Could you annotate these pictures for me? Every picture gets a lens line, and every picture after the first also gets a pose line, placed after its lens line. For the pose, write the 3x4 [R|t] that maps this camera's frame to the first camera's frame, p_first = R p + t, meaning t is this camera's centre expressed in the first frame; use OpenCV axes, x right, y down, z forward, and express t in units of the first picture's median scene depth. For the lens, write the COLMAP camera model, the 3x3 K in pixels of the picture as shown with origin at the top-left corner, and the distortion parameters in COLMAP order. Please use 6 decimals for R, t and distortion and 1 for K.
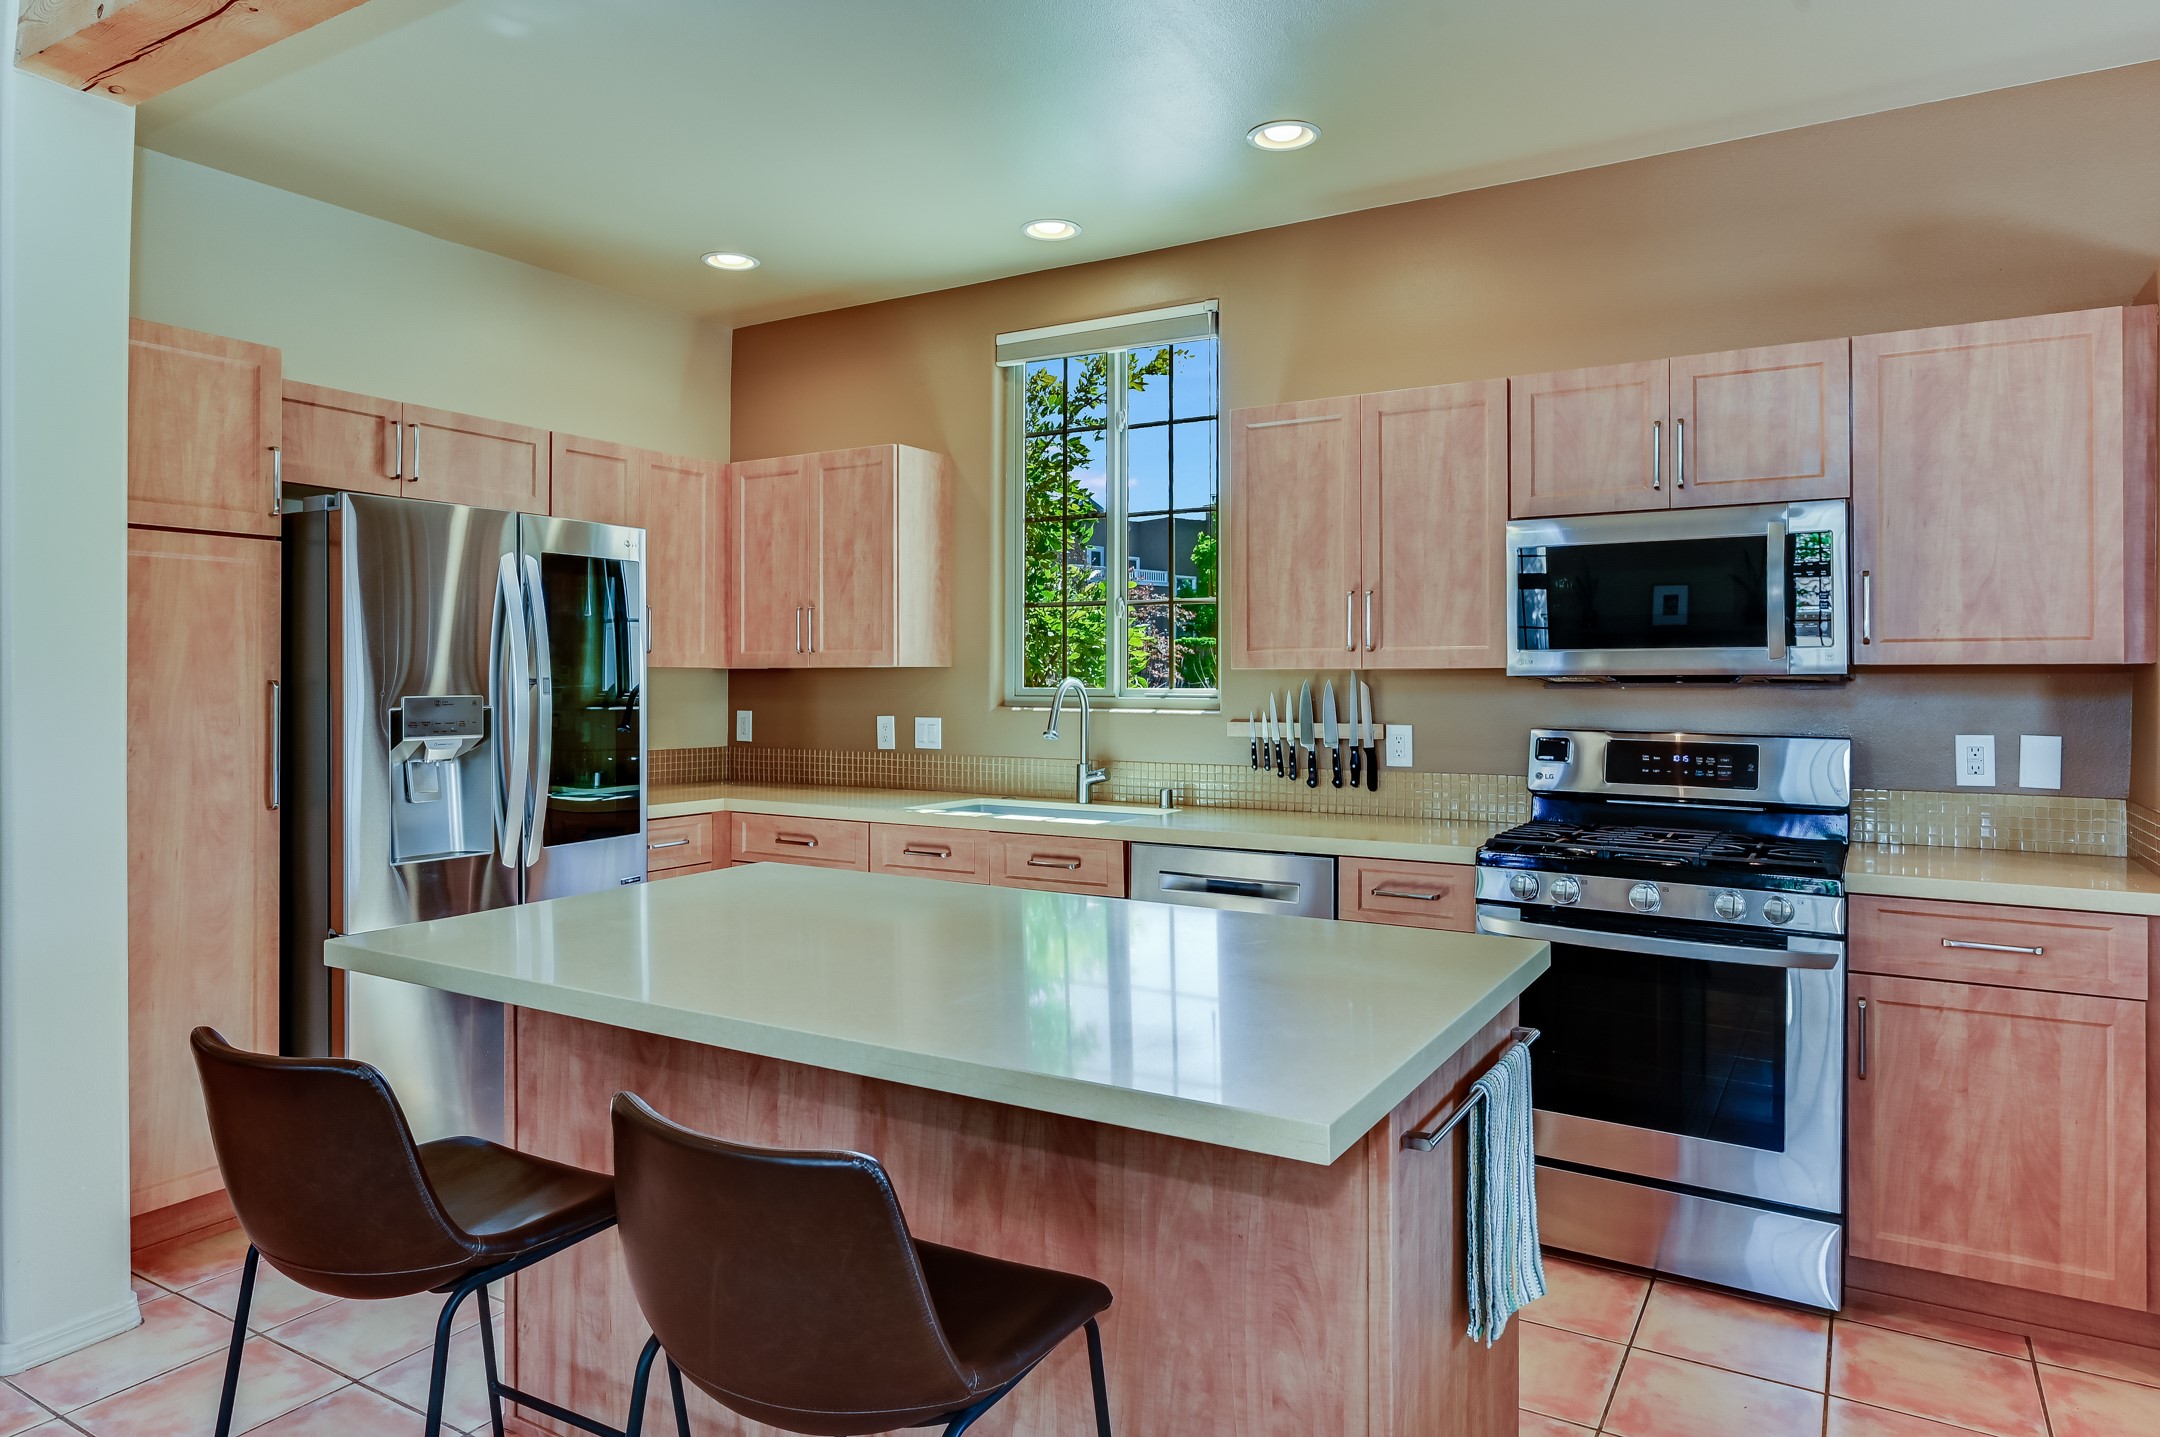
lens RADIAL K [[1306.1, 0, 1092.4], [0, 1306.1, 658.5], [0, 0, 1]] dist [-0.014257, 0.004778]
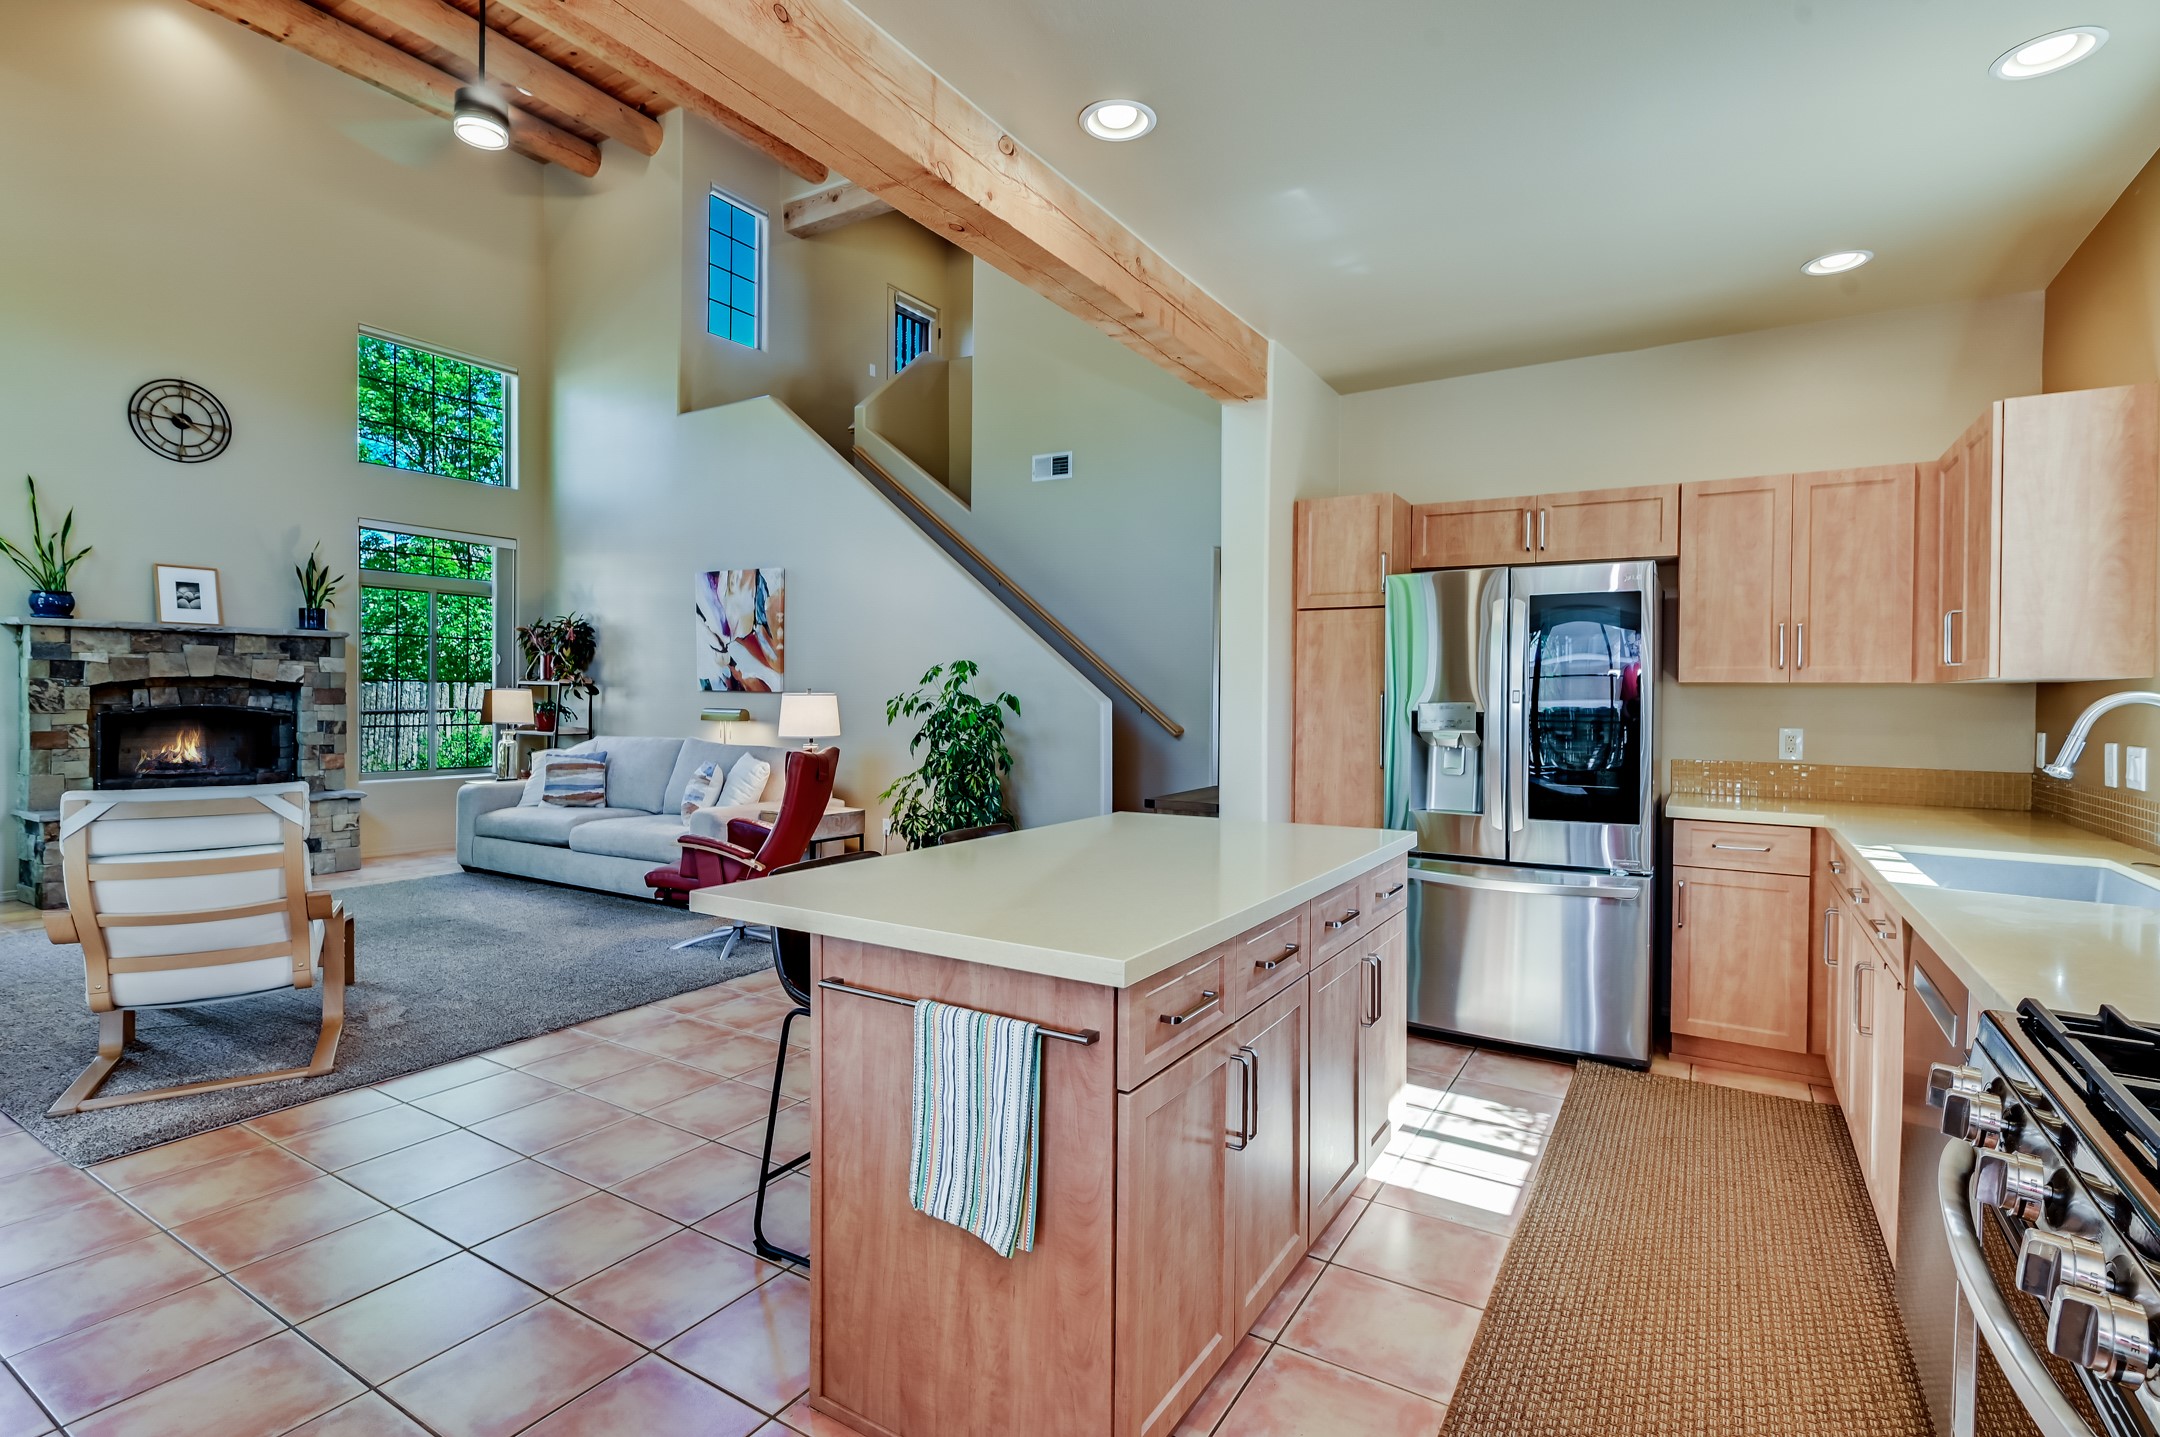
lens RADIAL K [[997.3, 0, 1072.3], [0, 997.3, 717.5], [0, 0, 1]] dist [-0.004054, -0.000195]
pose [[-0.012633, 0.023150, -0.999652, 0.577307], [0.007476, 0.999706, 0.023057, 0.014554], [0.999892, -0.007182, -0.012802, 0.535317]]
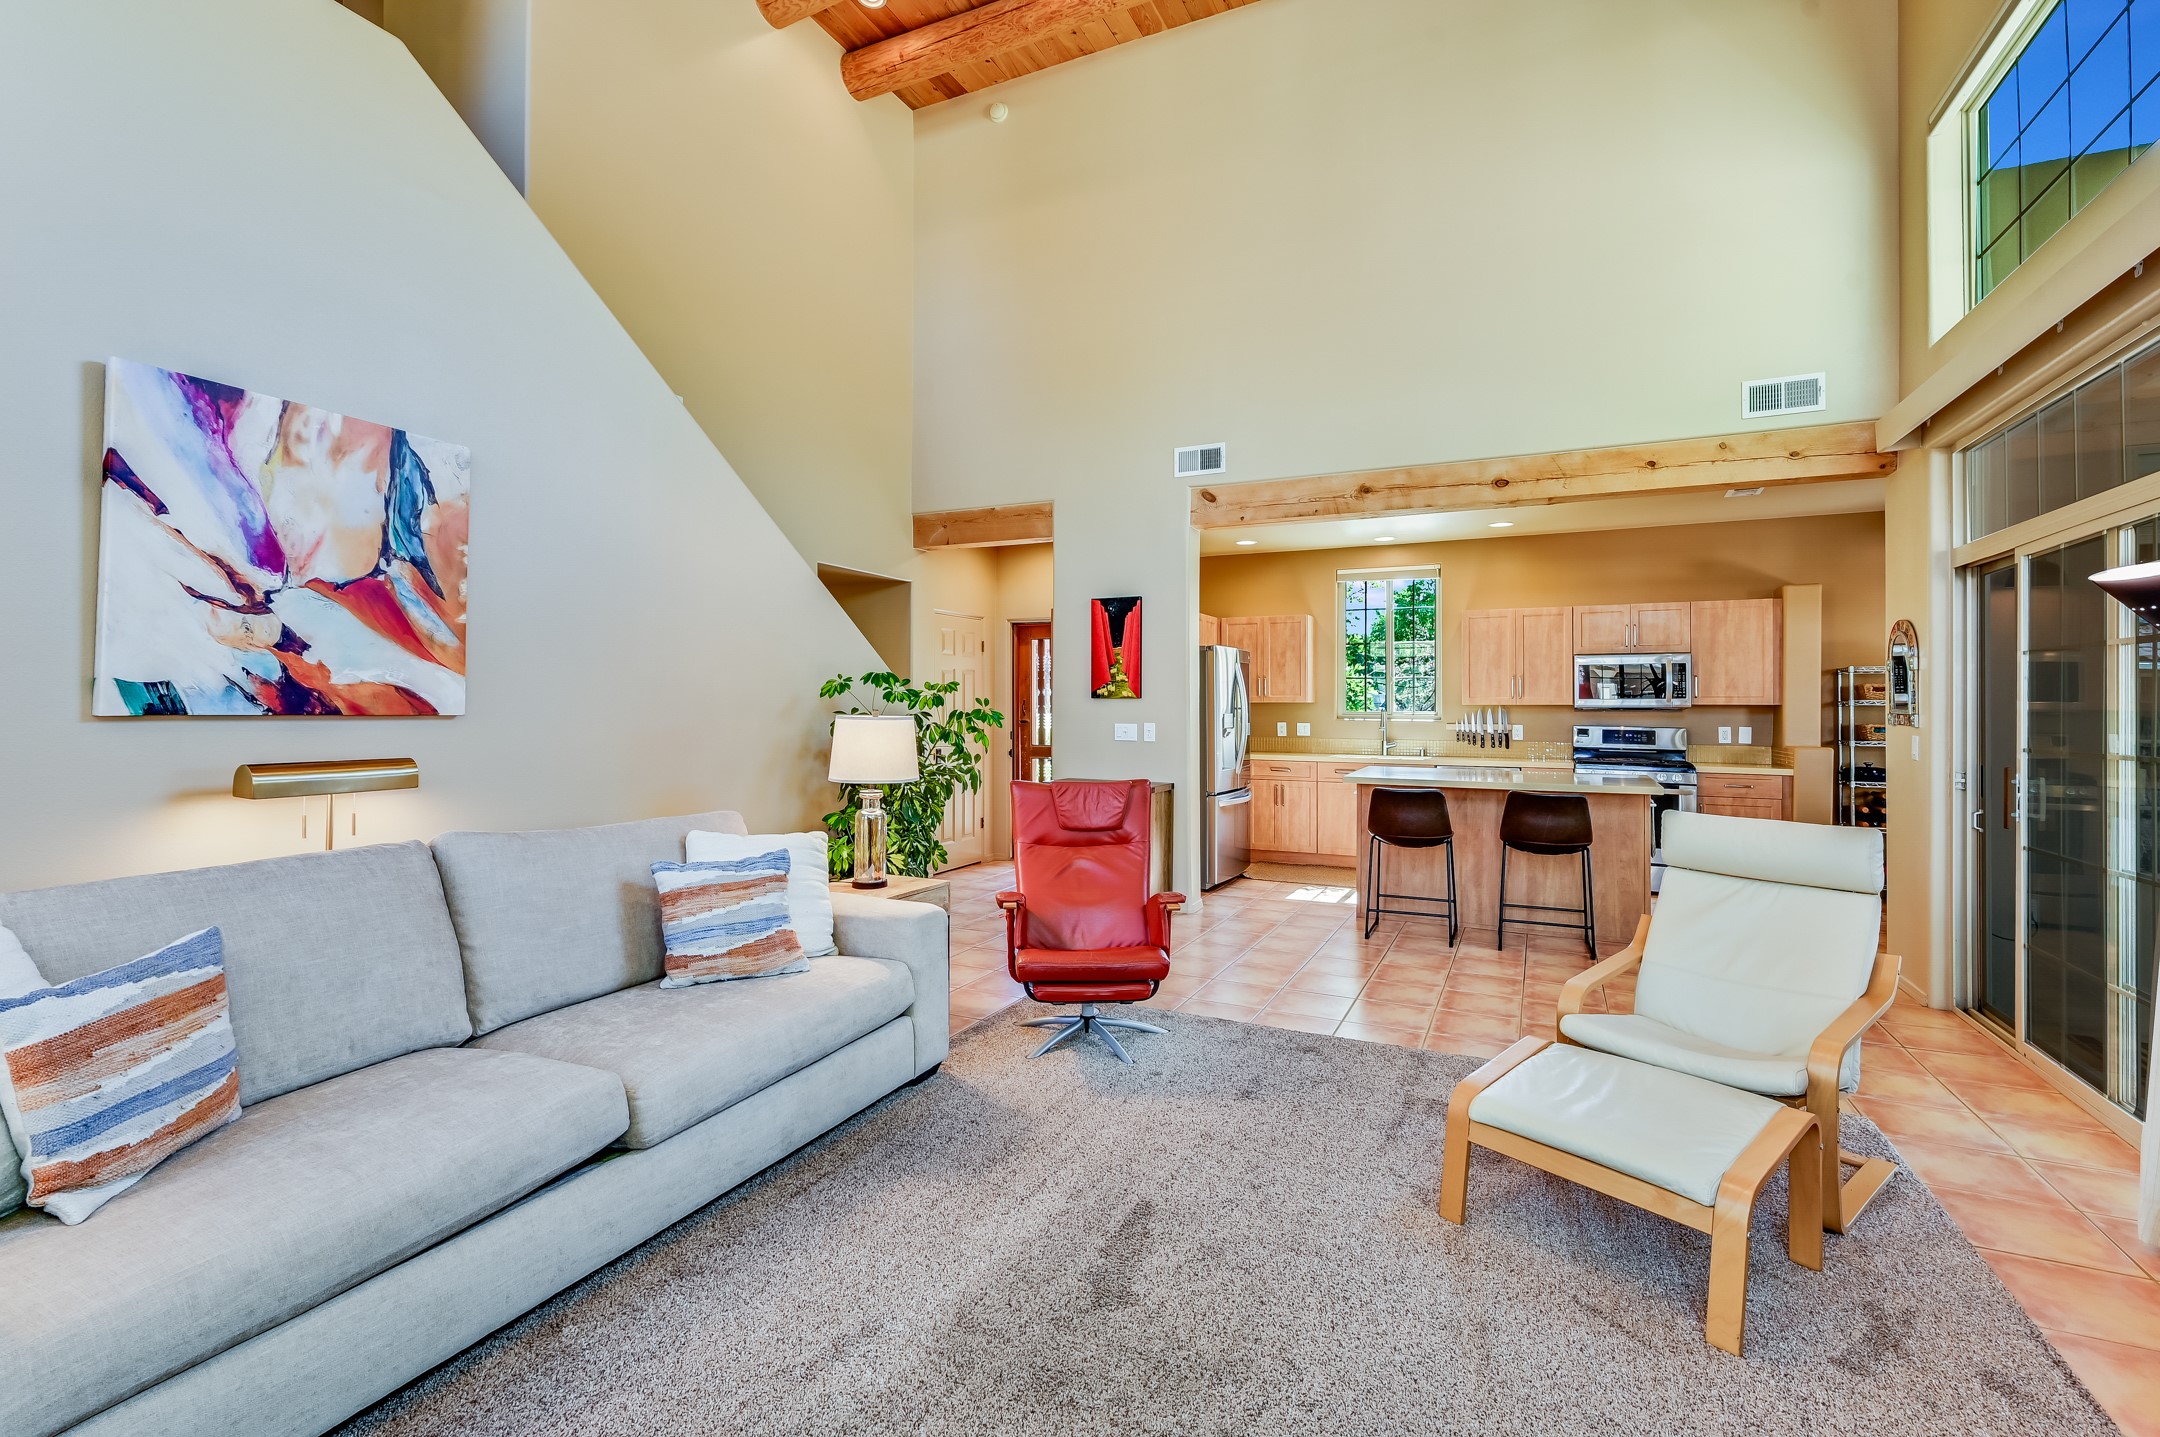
lens RADIAL K [[997.3, 0, 1052.9], [0, 997.3, 681.9], [0, 0, 1]] dist [-0.004054, -0.000195]
pose [[0.996204, 0.005297, 0.086885, -1.026897], [-0.004782, 0.999970, -0.006134, -0.024449], [-0.086914, 0.005695, 0.996200, -1.123043]]
